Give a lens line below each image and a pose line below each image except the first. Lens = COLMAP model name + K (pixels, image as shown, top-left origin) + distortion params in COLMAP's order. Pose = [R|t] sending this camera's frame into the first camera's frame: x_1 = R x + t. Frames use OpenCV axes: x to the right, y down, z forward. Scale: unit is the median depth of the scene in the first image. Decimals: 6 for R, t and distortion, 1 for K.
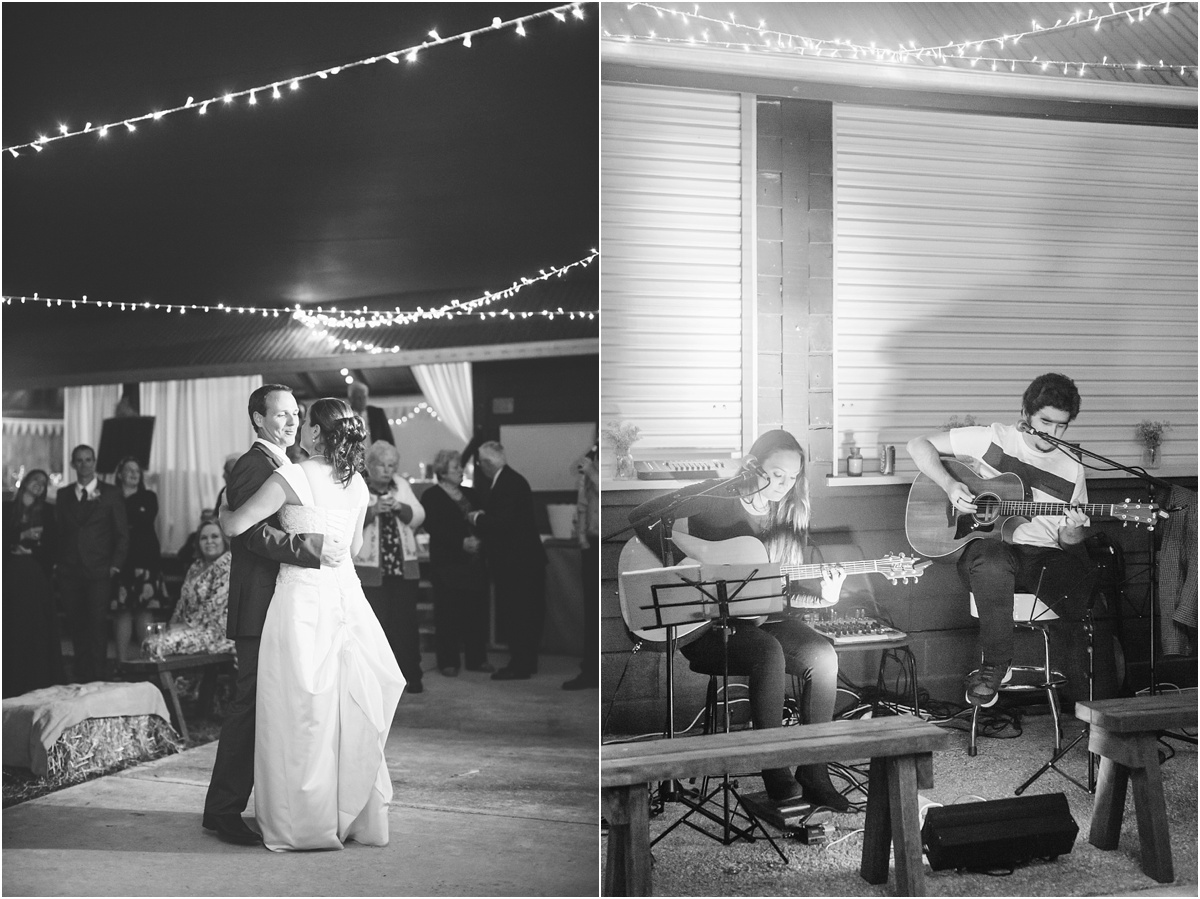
lens RADIAL K [[1665.0, 0, 600.0], [0, 1665.0, 449.5], [0, 0, 1]] dist [-0.270559, 0.014137]
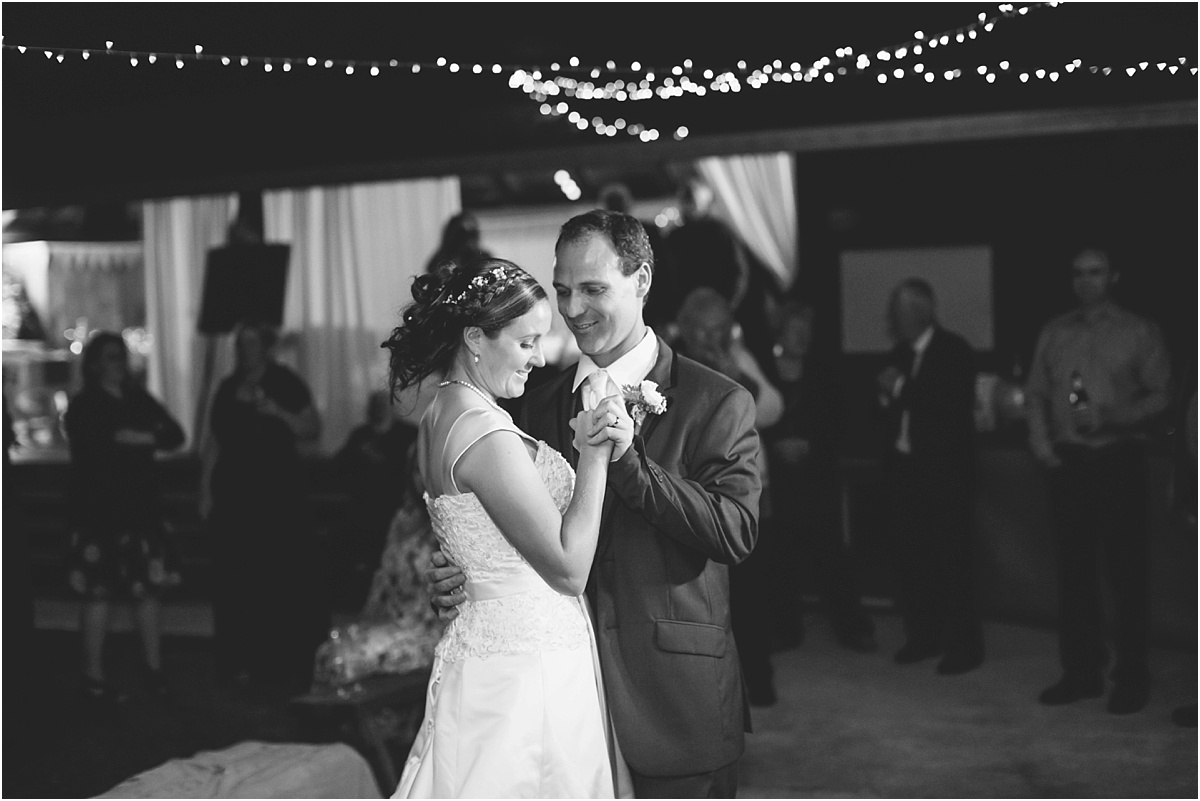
lens RADIAL K [[1799.0, 0, 600.0], [0, 1799.0, 400.5], [0, 0, 1]] dist [-0.187066, -0.051712]
pose [[0.998721, -0.009798, -0.049607, -0.138670], [0.014276, 0.995773, 0.090734, -0.024655], [0.048509, -0.091326, 0.994639, 0.355783]]
